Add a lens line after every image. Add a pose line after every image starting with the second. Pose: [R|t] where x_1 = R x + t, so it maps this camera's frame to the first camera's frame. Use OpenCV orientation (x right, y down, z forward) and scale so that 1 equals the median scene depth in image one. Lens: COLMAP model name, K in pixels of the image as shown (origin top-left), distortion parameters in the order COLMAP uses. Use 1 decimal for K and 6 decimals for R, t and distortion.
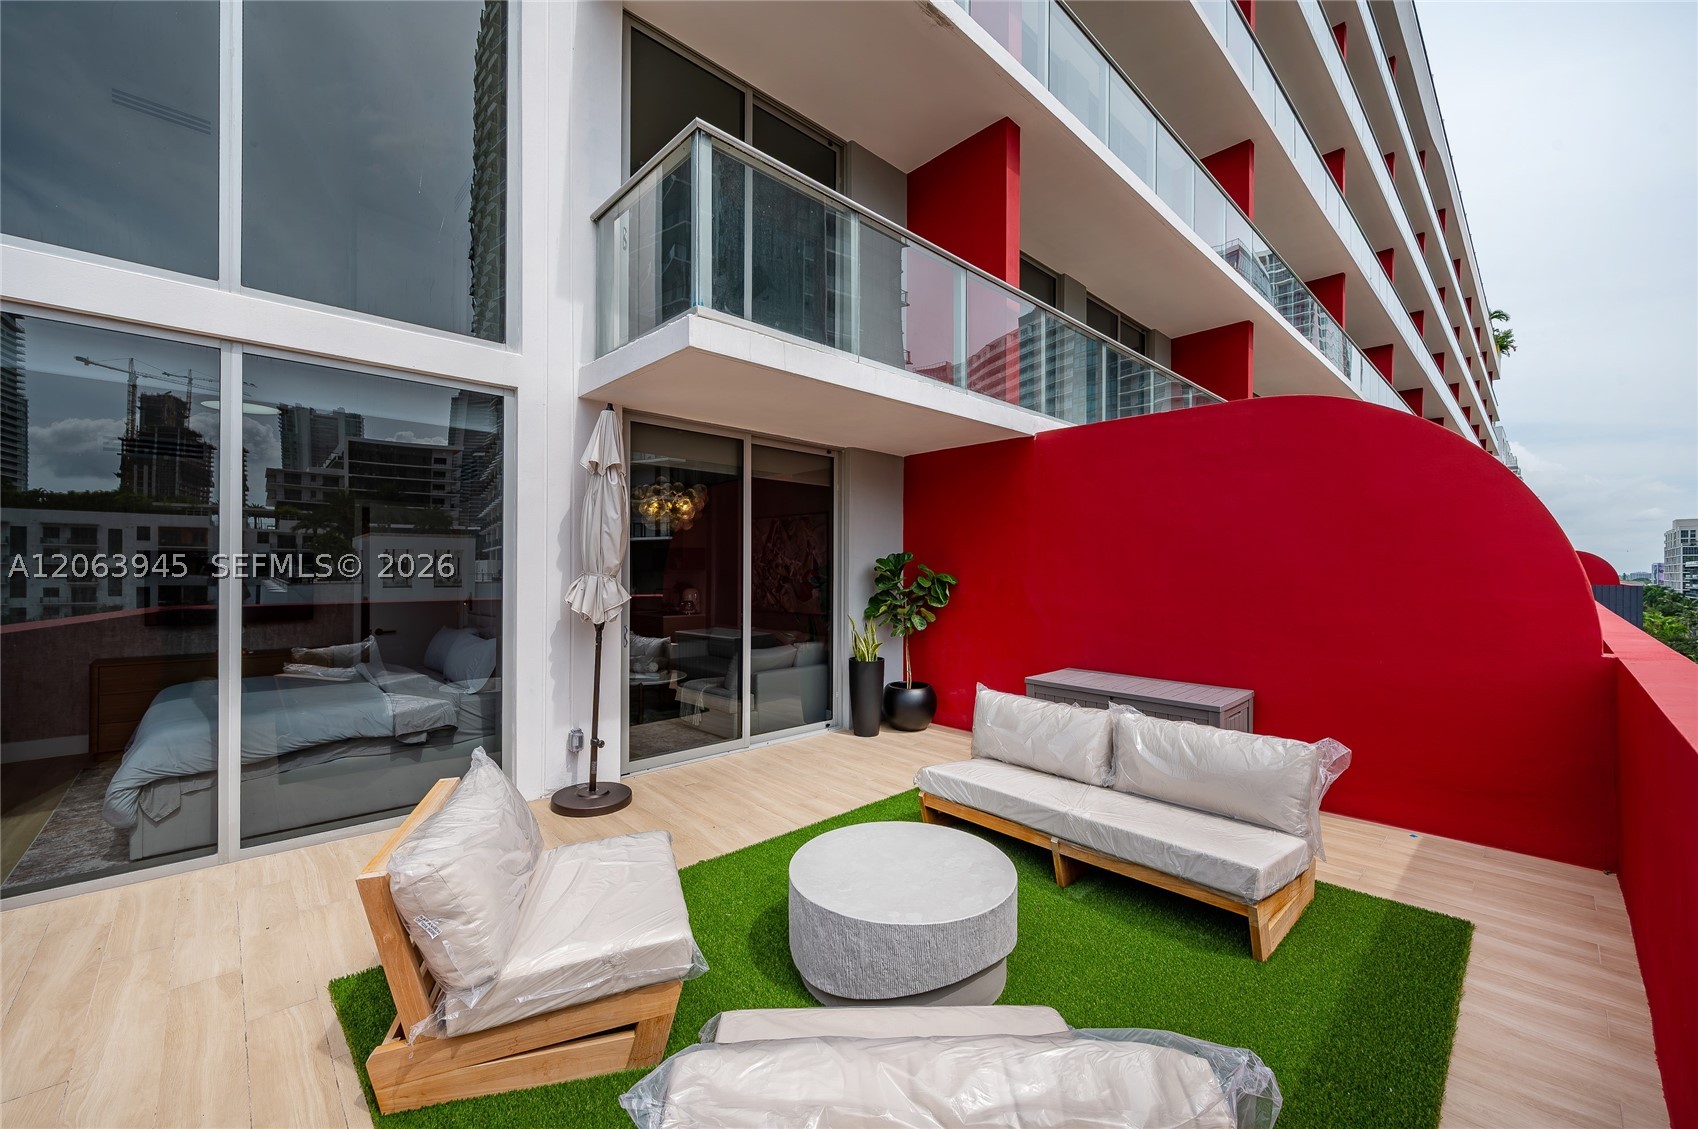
lens RADIAL K [[663.6, 0, 849.0], [0, 663.6, 564.5], [0, 0, 1]] dist [0.001073, 0.000094]
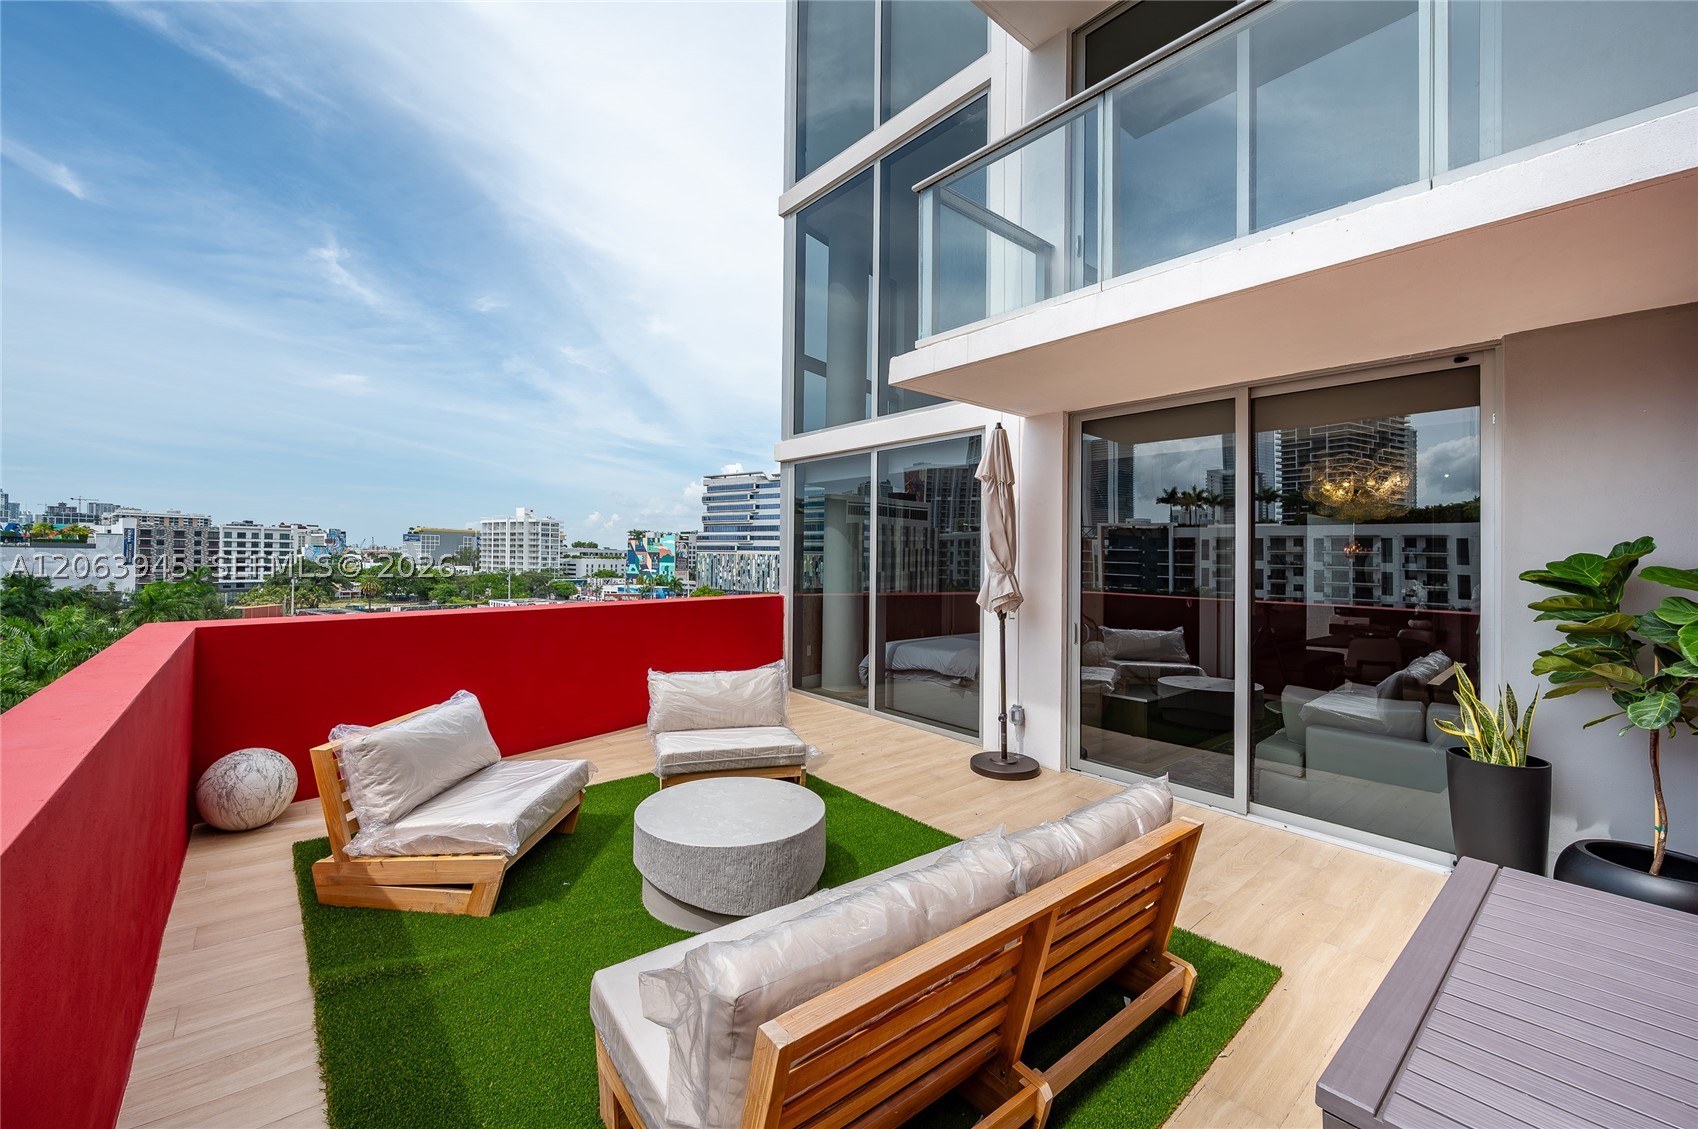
lens RADIAL K [[682.5, 0, 849.0], [0, 682.5, 564.5], [0, 0, 1]] dist [-0.000910, 0.000261]
pose [[-0.043480, -0.000339, -0.999054, 0.814595], [-0.010059, 0.999949, 0.000098, 0.004776], [0.999004, 0.010054, -0.043481, 0.778277]]
